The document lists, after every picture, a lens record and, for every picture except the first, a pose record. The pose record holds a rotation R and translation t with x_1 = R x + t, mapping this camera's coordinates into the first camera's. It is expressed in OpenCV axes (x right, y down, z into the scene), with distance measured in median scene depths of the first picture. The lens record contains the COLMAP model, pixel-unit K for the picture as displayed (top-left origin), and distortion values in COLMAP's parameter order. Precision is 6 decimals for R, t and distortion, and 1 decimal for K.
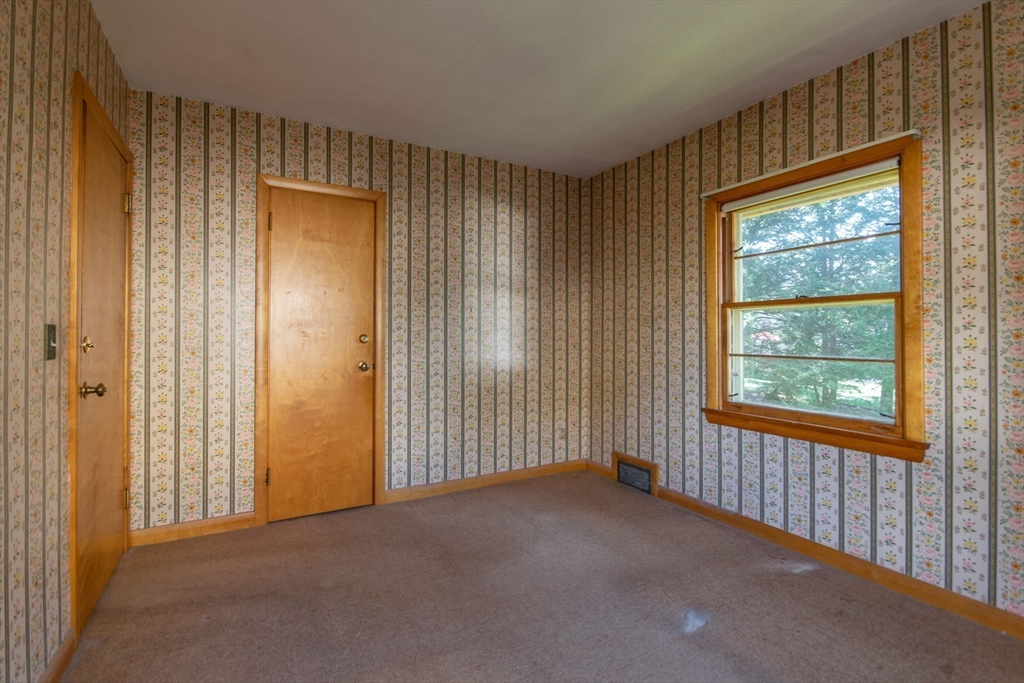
lens RADIAL K [[457.7, 0, 514.6], [0, 457.7, 337.2], [0, 0, 1]] dist [0.001447, -0.000379]
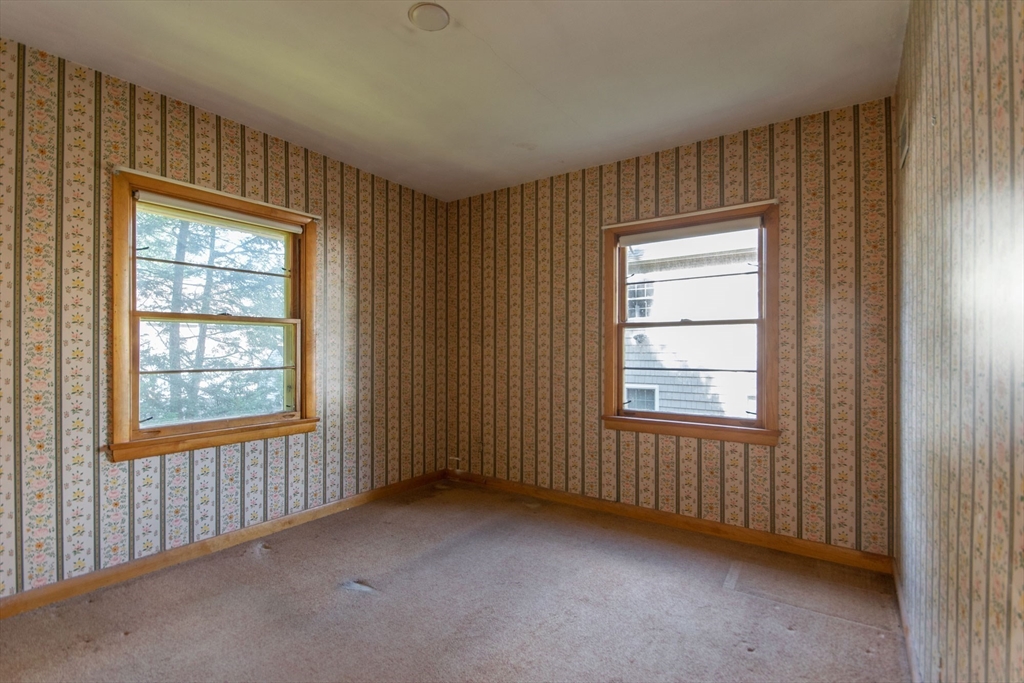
lens RADIAL K [[466.5, 0, 492.1], [0, 466.5, 352.5], [0, 0, 1]] dist [0.001967, 0.000009]
pose [[-0.372113, -0.010727, 0.928125, -0.606403], [0.003168, 0.999913, 0.012827, -0.008228], [-0.928182, 0.007713, -0.372047, 0.776227]]
